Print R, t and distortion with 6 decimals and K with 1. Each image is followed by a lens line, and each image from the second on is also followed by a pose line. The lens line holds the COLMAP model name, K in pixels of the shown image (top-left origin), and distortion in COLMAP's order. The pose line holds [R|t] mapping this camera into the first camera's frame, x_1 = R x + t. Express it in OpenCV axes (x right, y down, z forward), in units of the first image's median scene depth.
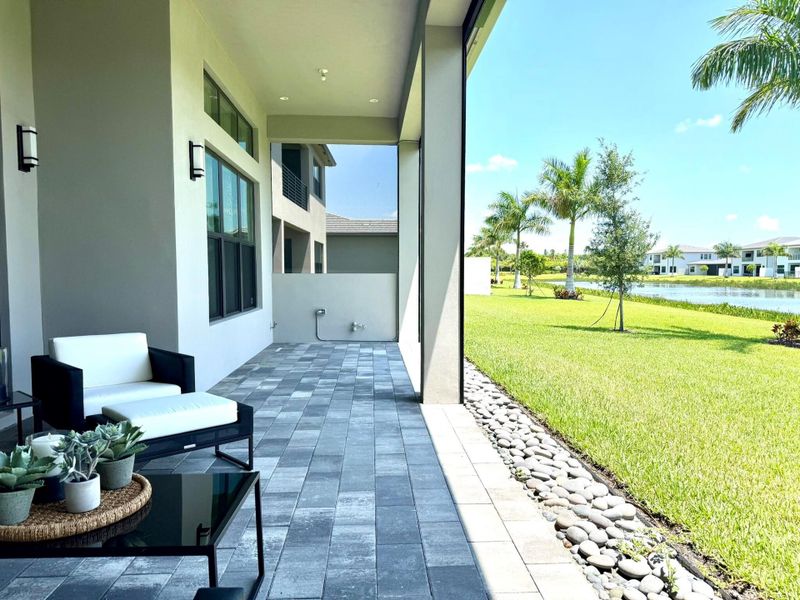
lens RADIAL K [[567.2, 0, 398.9], [0, 567.2, 301.6], [0, 0, 1]] dist [0.061874, -0.057933]
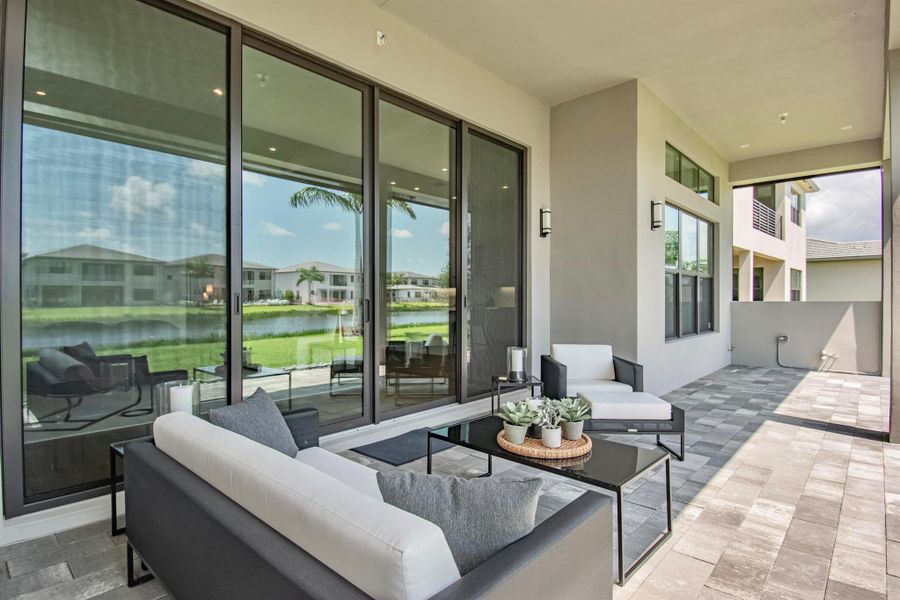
lens RADIAL K [[475.3, 0, 450.9], [0, 475.3, 301.2], [0, 0, 1]] dist [-0.021953, -0.000996]
pose [[0.706889, 0.007644, -0.707283, 0.079017], [-0.039479, 0.998809, -0.028662, -0.003657], [0.706222, 0.048184, 0.706349, -0.073241]]
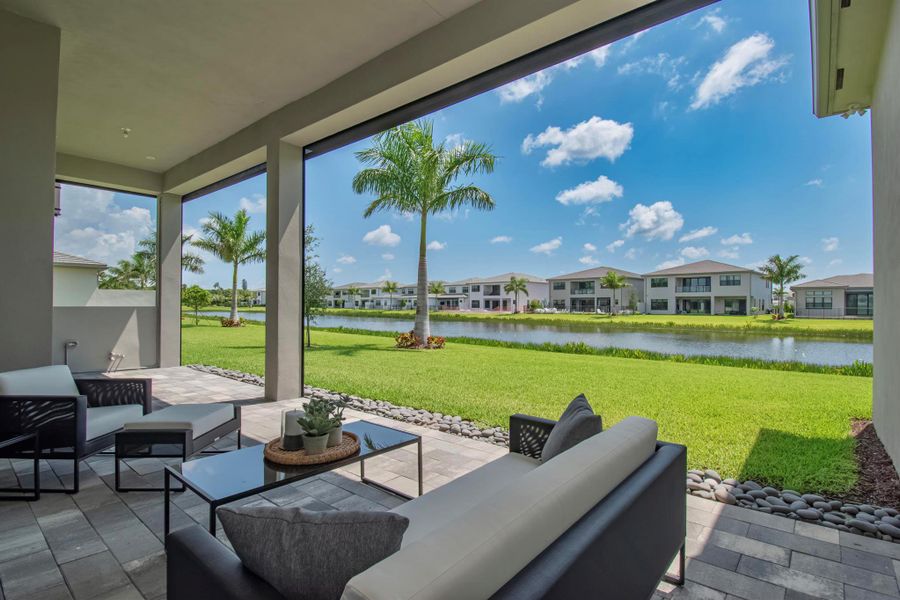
lens RADIAL K [[444.6, 0, 452.7], [0, 444.6, 305.8], [0, 0, 1]] dist [0.004940, 0.000048]
pose [[0.687650, 0.002137, 0.726039, -0.500602], [0.033282, 0.998852, -0.034462, -0.003243], [-0.725279, 0.047862, 0.686790, -0.090549]]
